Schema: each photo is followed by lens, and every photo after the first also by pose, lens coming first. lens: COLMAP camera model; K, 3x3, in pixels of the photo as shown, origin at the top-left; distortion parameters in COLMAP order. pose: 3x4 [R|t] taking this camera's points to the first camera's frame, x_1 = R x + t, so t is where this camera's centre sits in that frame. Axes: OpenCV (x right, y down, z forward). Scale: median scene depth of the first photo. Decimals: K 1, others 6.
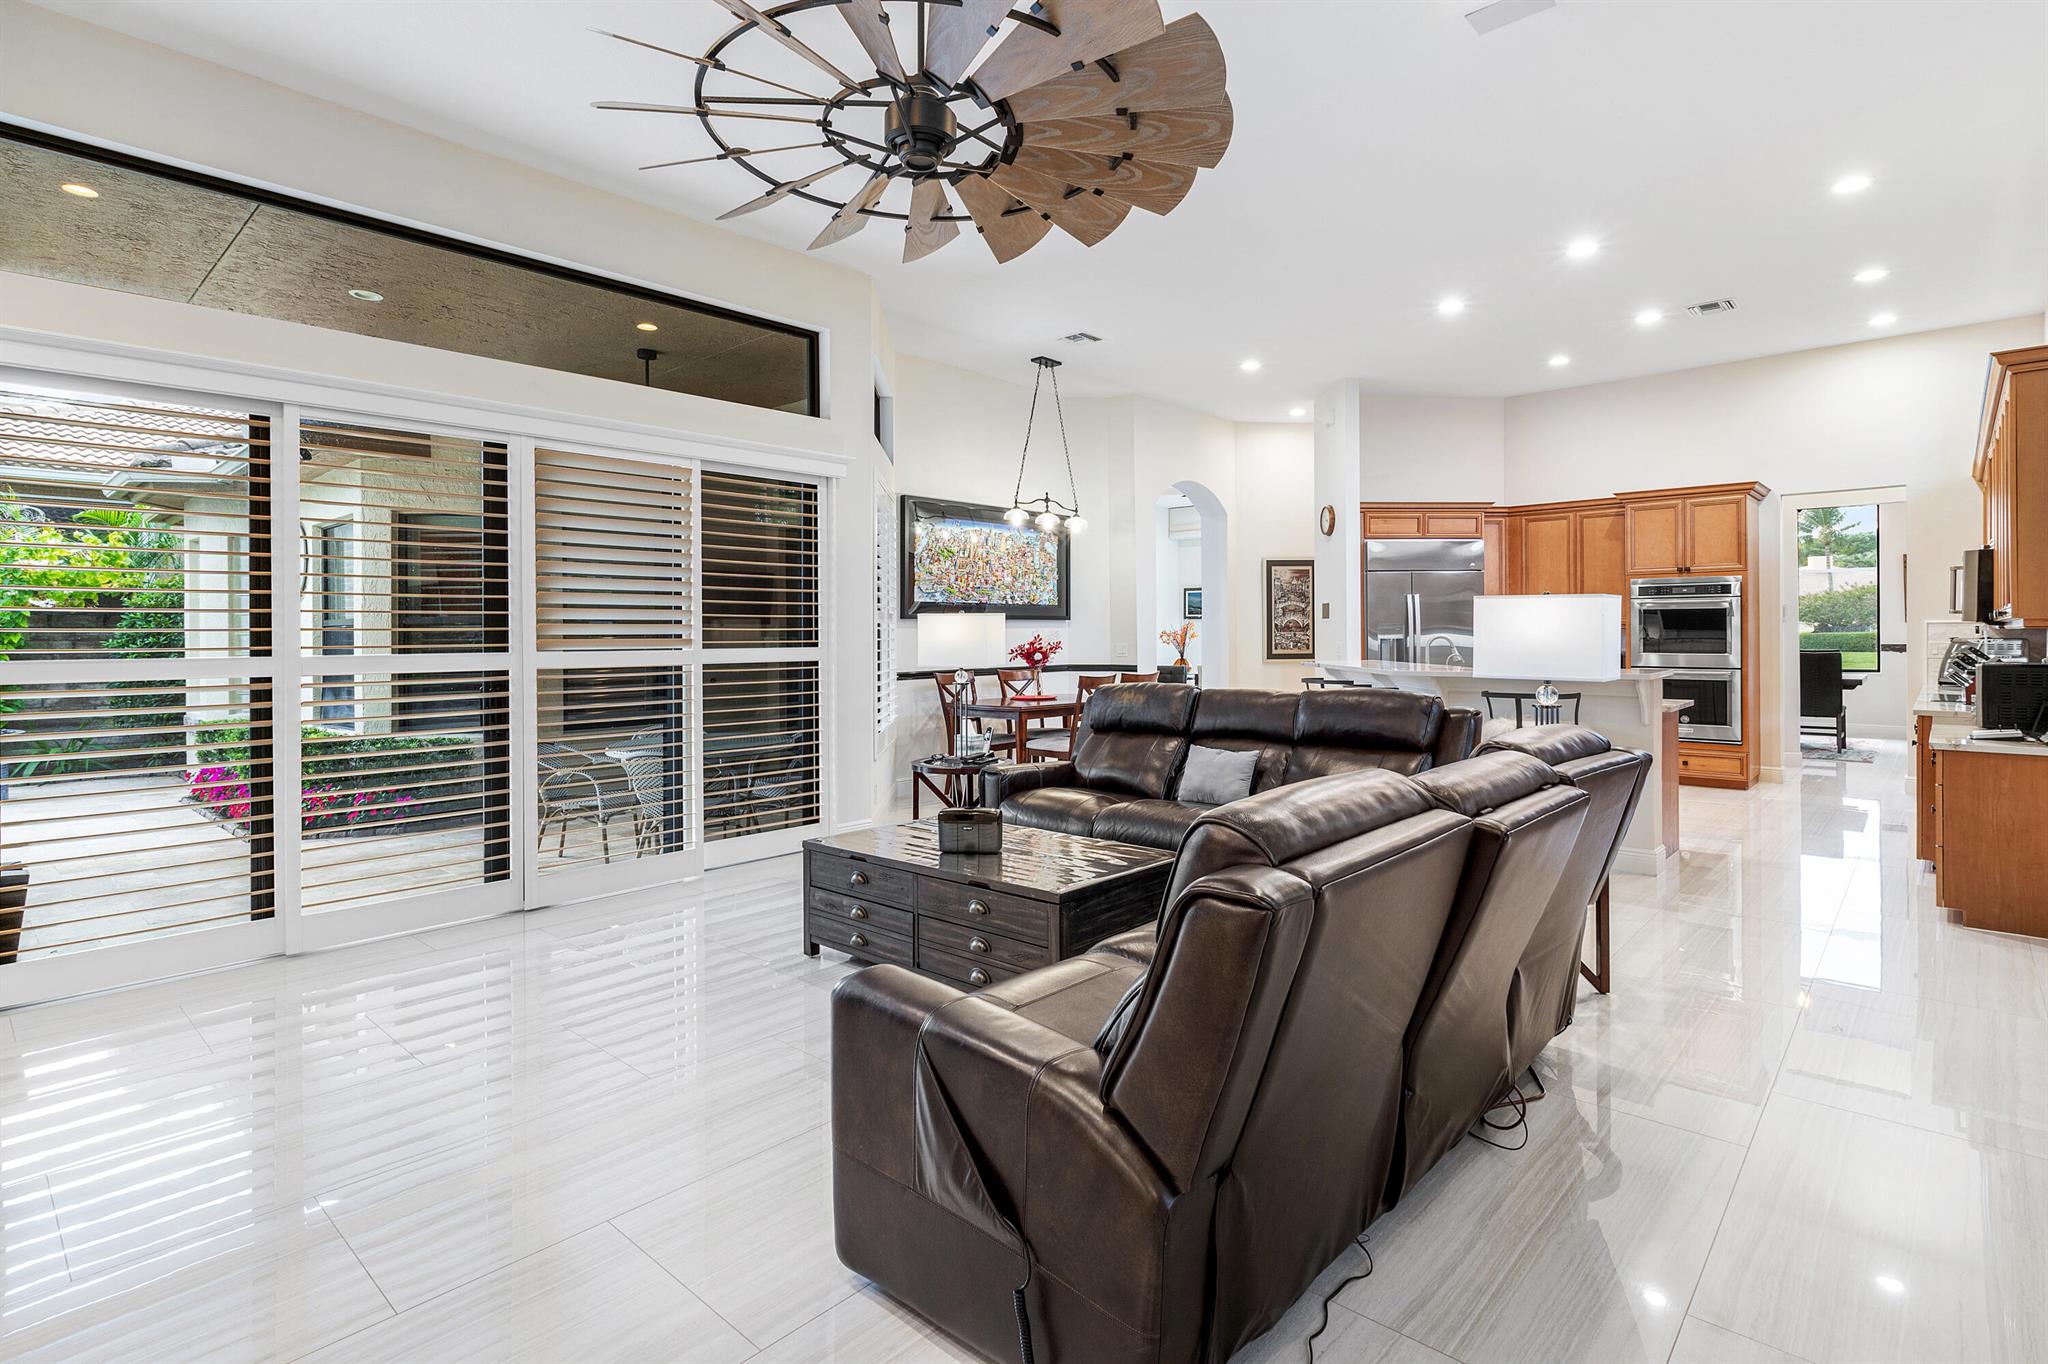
lens RADIAL K [[1001.5, 0, 1037.2], [0, 1001.5, 621.1], [0, 0, 1]] dist [0.005206, -0.000499]
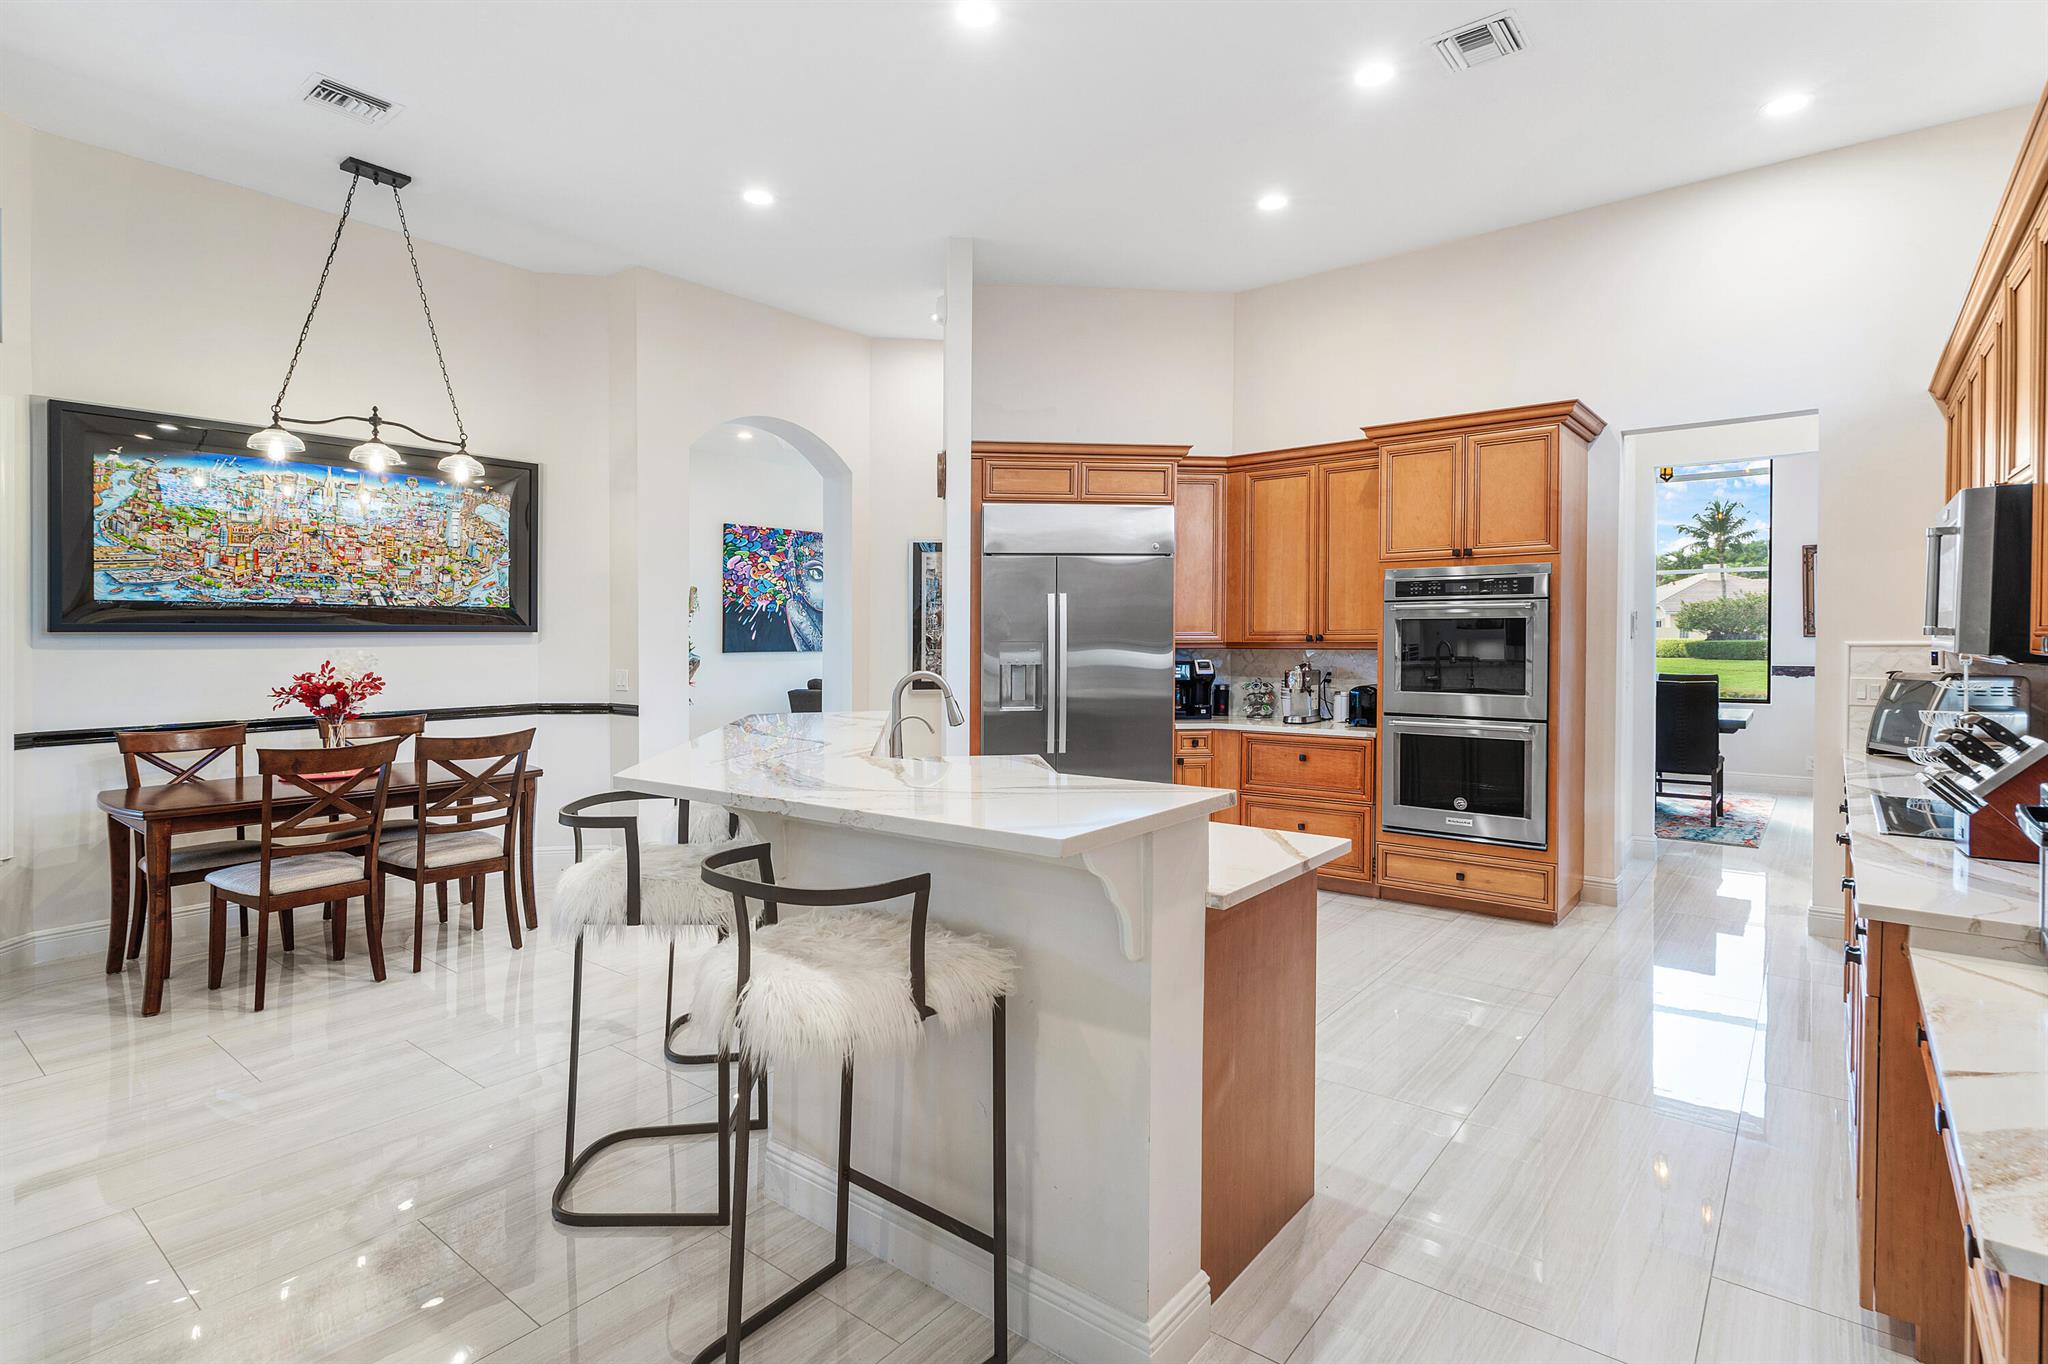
lens RADIAL K [[1001.5, 0, 1038.2], [0, 1001.5, 645.7], [0, 0, 1]] dist [0.005206, -0.000499]
pose [[0.997701, 0.002386, 0.067734, 0.345868], [-0.003797, 0.999778, 0.020724, -0.007468], [-0.067670, -0.020933, 0.997488, 0.413655]]
